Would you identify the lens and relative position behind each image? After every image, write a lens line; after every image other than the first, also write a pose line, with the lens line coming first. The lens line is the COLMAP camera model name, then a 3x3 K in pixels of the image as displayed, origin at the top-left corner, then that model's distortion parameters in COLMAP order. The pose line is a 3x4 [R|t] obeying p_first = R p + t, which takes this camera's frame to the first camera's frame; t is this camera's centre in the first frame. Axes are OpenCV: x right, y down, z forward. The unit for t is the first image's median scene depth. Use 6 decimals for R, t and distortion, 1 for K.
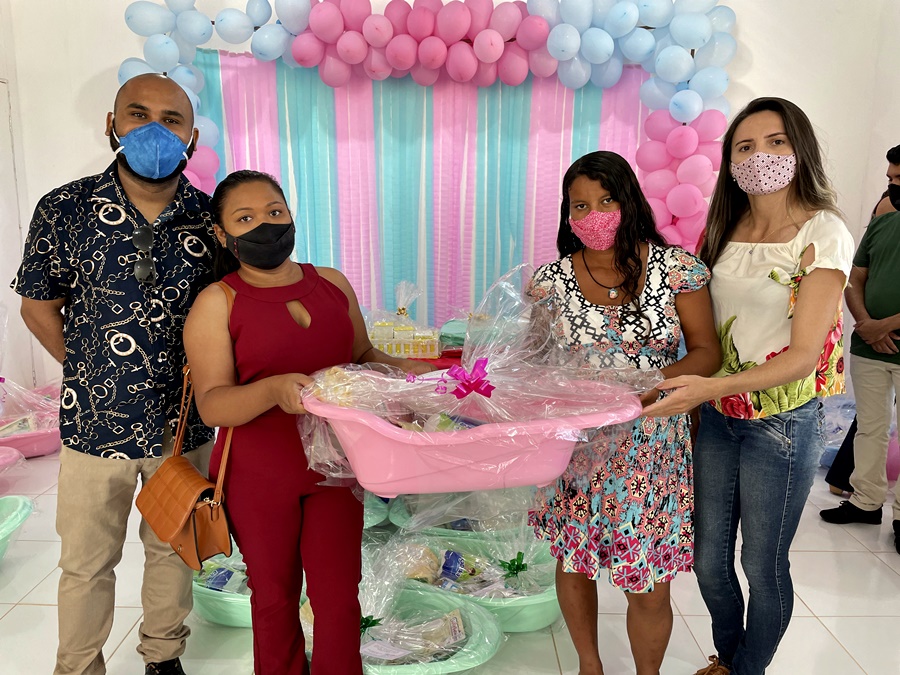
lens RADIAL K [[679.1, 0, 448.3], [0, 679.1, 336.7], [0, 0, 1]] dist [0.059463, -0.082047]
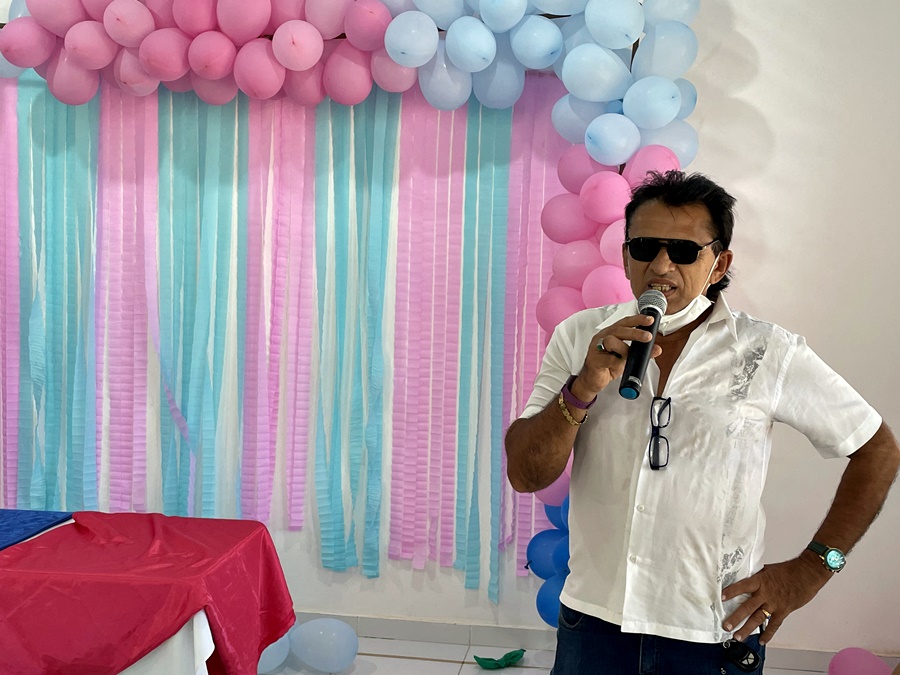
lens RADIAL K [[1063.7, 0, 455.3], [0, 1063.7, 337.9], [0, 0, 1]] dist [0.119506, 0.000000]
pose [[0.990659, 0.028654, -0.133314, 0.336302], [-0.044461, 0.992119, -0.117145, -0.043779], [0.128907, 0.121978, 0.984126, 0.067030]]
